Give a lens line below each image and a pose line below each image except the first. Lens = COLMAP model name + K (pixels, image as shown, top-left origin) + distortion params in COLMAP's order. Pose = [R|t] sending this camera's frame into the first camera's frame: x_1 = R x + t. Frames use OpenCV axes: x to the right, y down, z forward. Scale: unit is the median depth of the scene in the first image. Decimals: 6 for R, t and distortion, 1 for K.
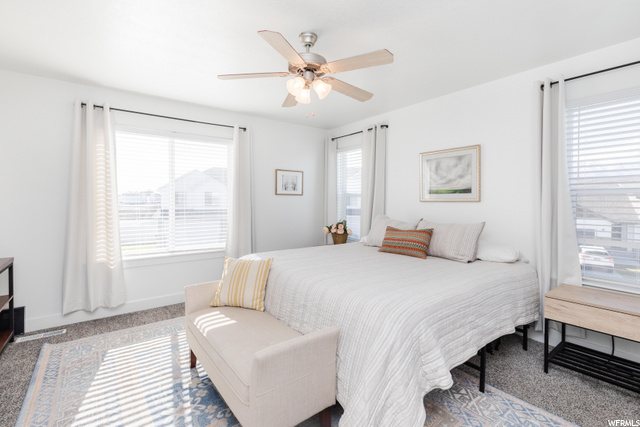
lens RADIAL K [[295.3, 0, 321.3], [0, 295.3, 206.4], [0, 0, 1]] dist [-0.000601, -0.000237]
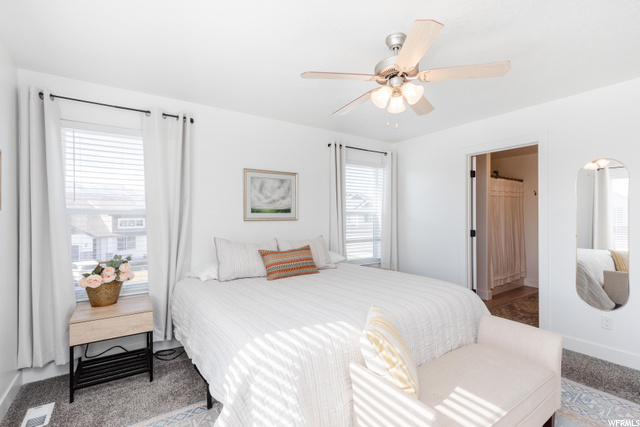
lens RADIAL K [[299.7, 0, 319.7], [0, 299.7, 216.4], [0, 0, 1]] dist [0.003913, 0.000192]
pose [[0.058397, -0.001703, 0.998292, -0.641124], [0.022476, 0.999747, 0.000391, -0.027774], [-0.998040, 0.022415, 0.058421, 0.780631]]
